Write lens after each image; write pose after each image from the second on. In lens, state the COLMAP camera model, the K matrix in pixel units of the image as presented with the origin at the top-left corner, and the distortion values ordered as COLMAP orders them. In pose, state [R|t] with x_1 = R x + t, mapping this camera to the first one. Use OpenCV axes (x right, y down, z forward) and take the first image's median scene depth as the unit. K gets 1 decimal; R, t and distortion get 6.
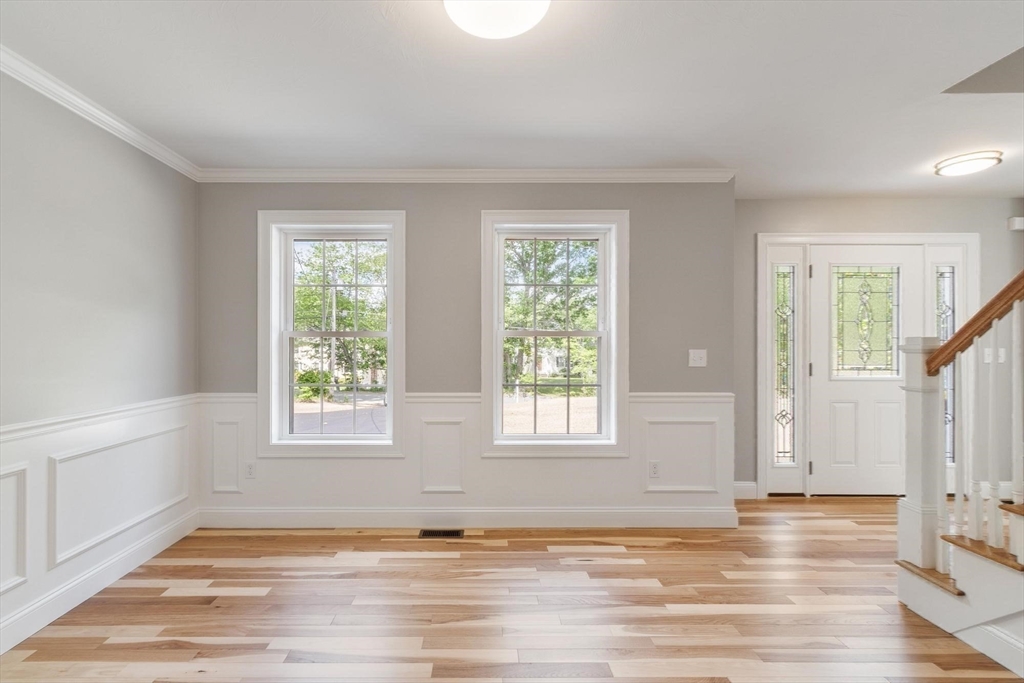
lens RADIAL K [[453.3, 0, 501.1], [0, 453.3, 344.8], [0, 0, 1]] dist [-0.002672, 0.000835]
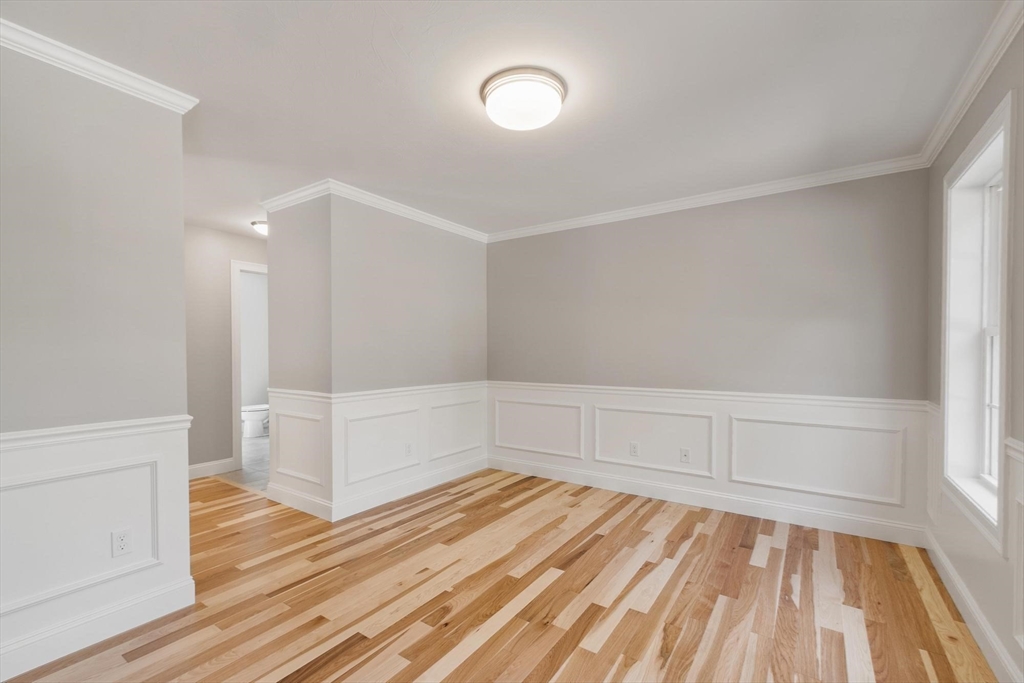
lens RADIAL K [[443.2, 0, 506.5], [0, 443.2, 349.7], [0, 0, 1]] dist [0.002061, -0.001198]
pose [[-0.580128, -0.004972, -0.814510, 0.579594], [0.002588, 0.999965, -0.007948, 0.010350], [0.814521, -0.006719, -0.580095, 0.878726]]
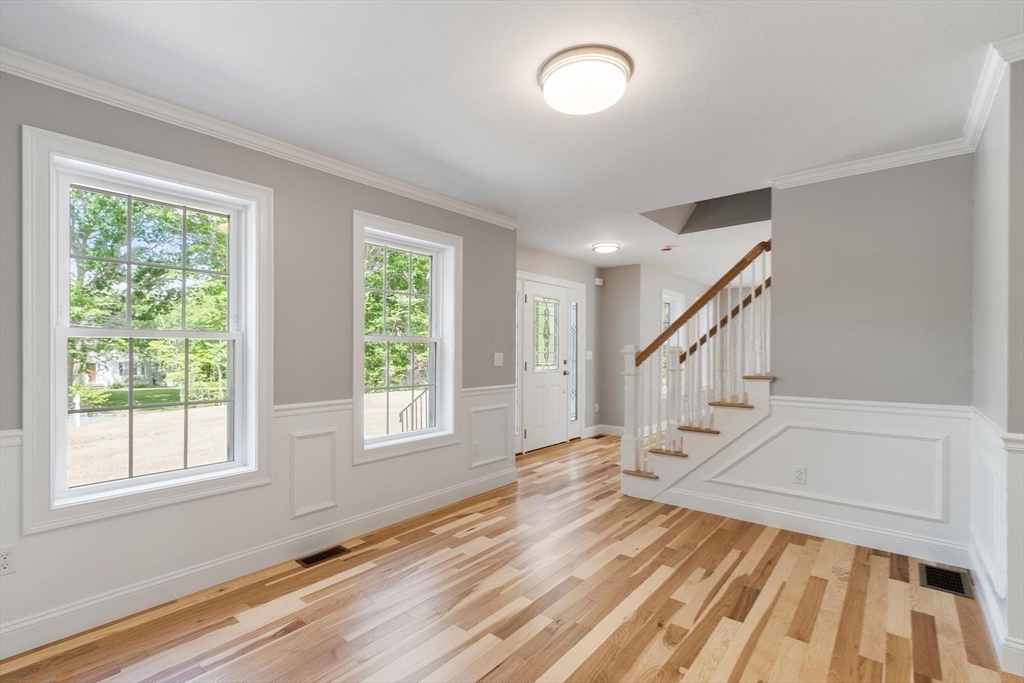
lens RADIAL K [[443.2, 0, 490.8], [0, 443.2, 350.8], [0, 0, 1]] dist [0.002061, -0.001198]
pose [[0.680260, -0.001277, 0.732970, -0.572427], [-0.003328, 0.999983, 0.004831, -0.001540], [-0.732963, -0.005725, 0.680244, 0.151946]]
